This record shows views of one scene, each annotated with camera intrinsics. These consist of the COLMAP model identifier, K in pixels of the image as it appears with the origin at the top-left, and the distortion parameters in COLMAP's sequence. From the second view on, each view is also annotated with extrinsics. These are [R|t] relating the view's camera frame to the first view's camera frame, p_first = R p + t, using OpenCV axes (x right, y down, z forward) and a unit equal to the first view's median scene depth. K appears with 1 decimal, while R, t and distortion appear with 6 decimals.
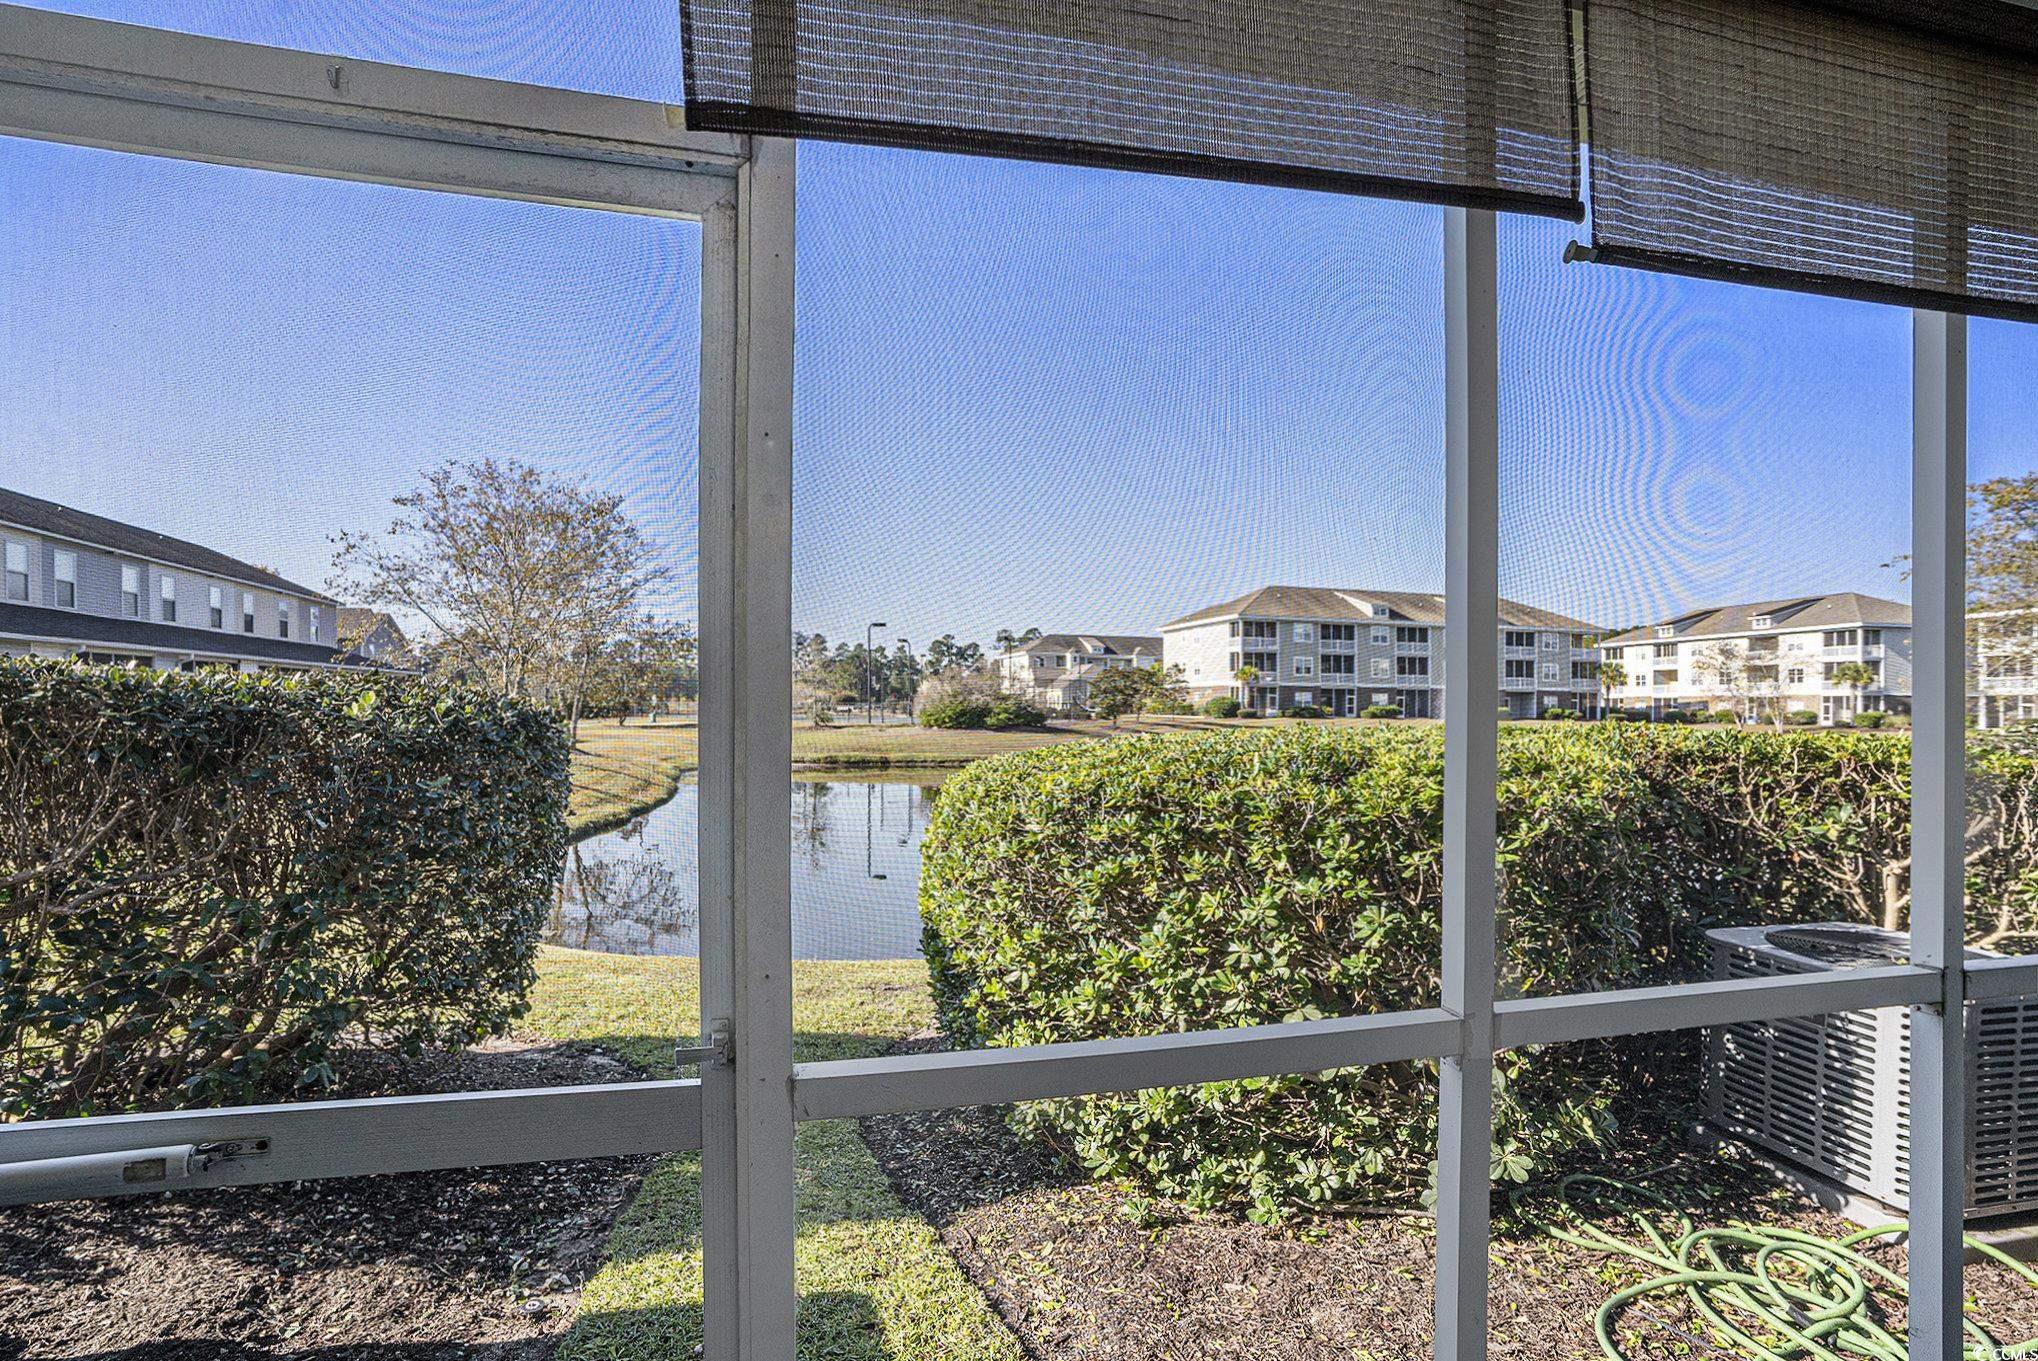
lens RADIAL K [[1040.0, 0, 1052.5], [0, 1040.0, 681.4], [0, 0, 1]] dist [-0.071000, 0.040471]
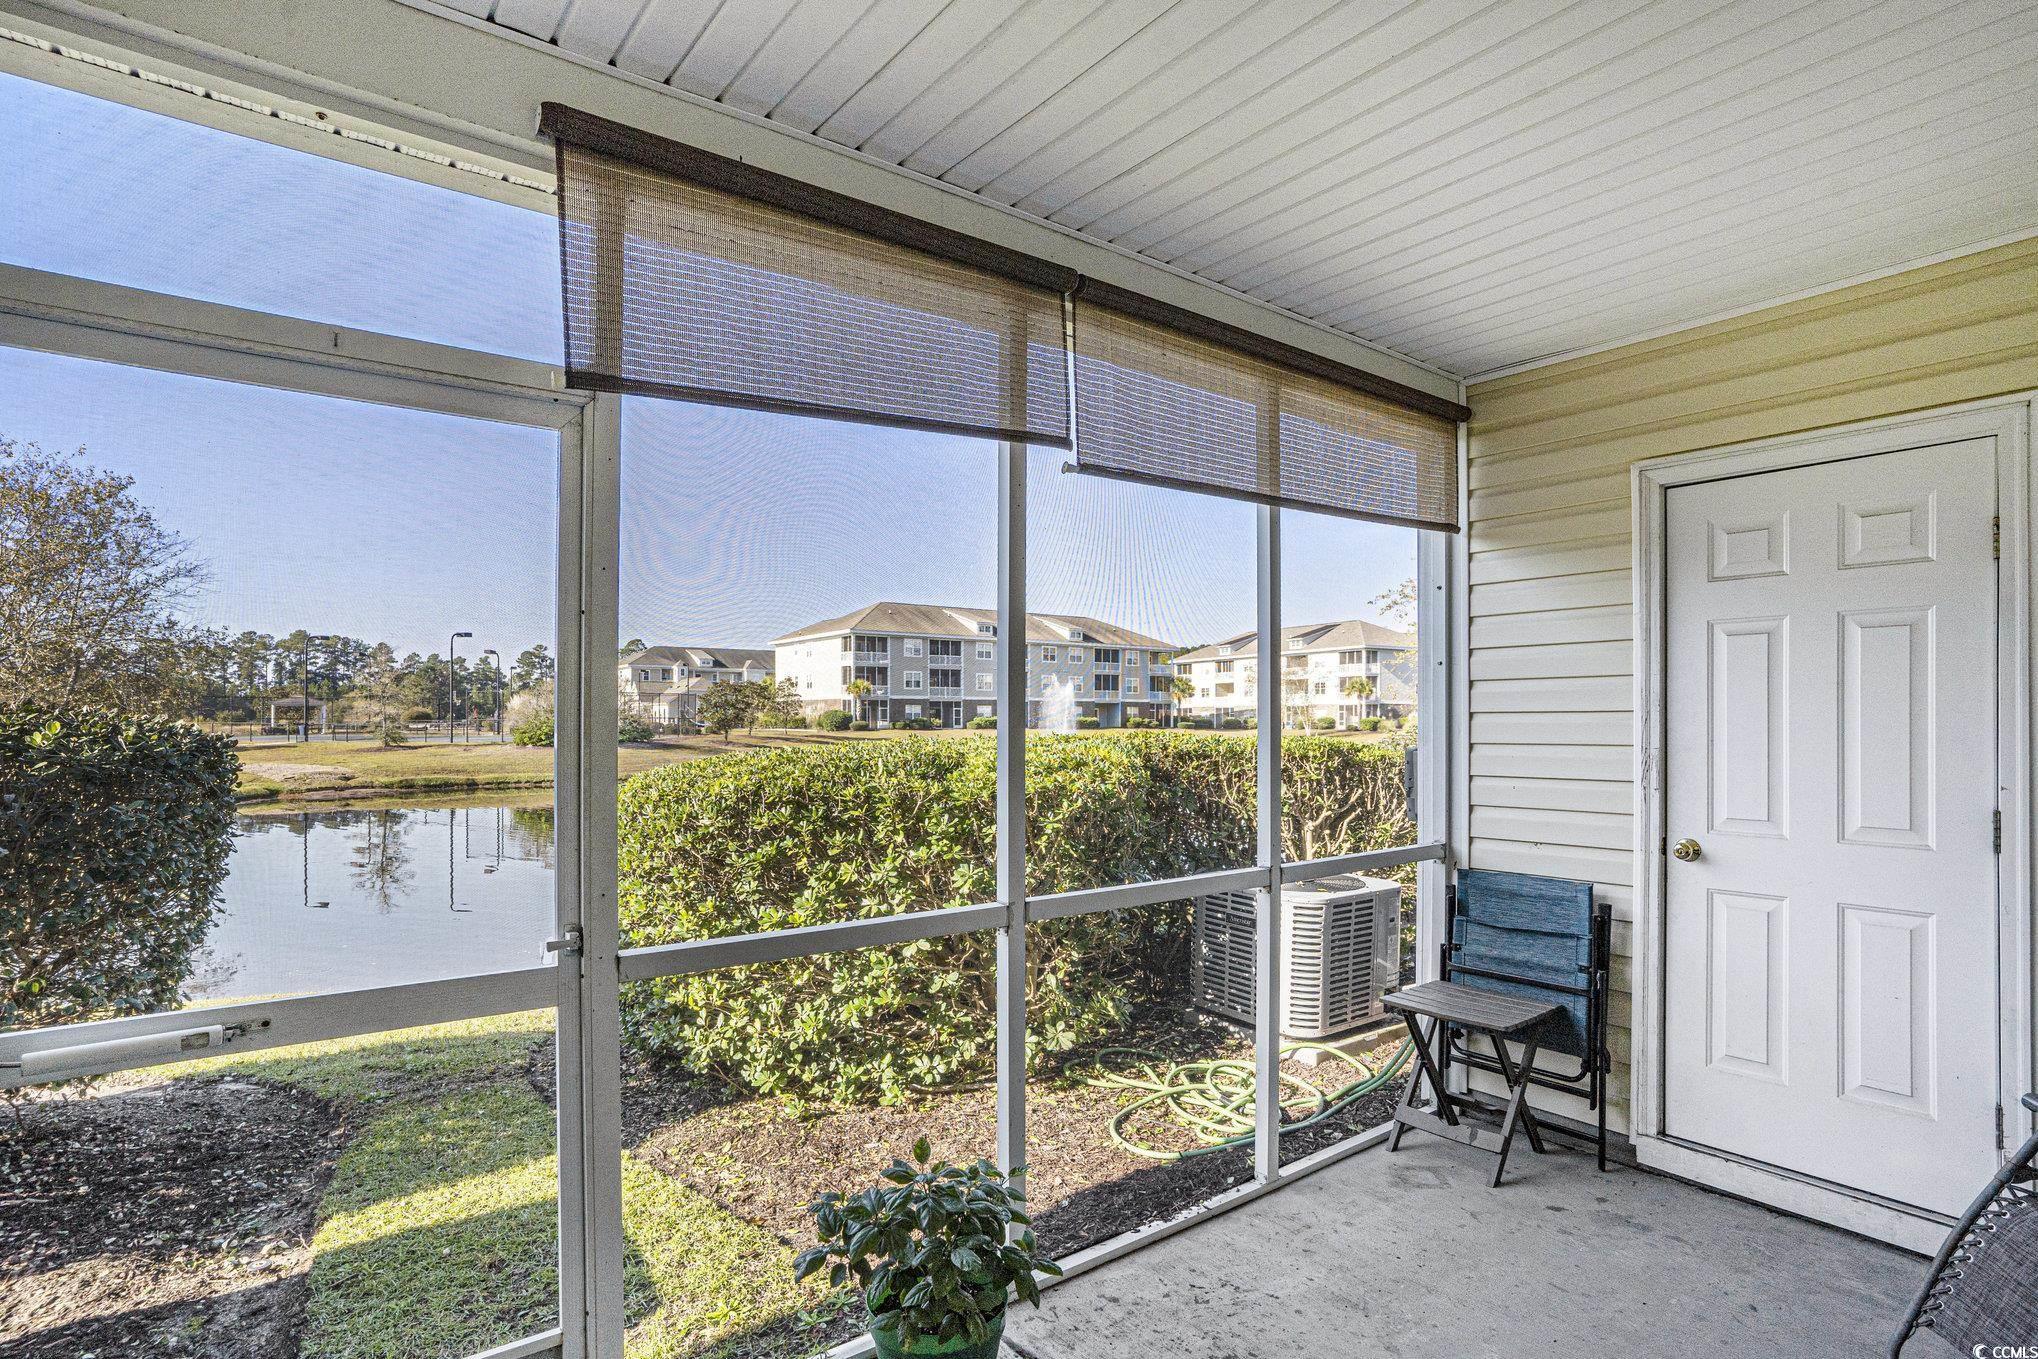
lens RADIAL K [[1026.8, 0, 1067.5], [0, 1026.8, 697.2], [0, 0, 1]] dist [-0.069559, -0.000131]
pose [[0.926044, -0.004762, 0.377386, -0.069801], [0.003645, 0.999987, 0.003673, -0.012748], [-0.377398, -0.002025, 0.926049, -0.283102]]
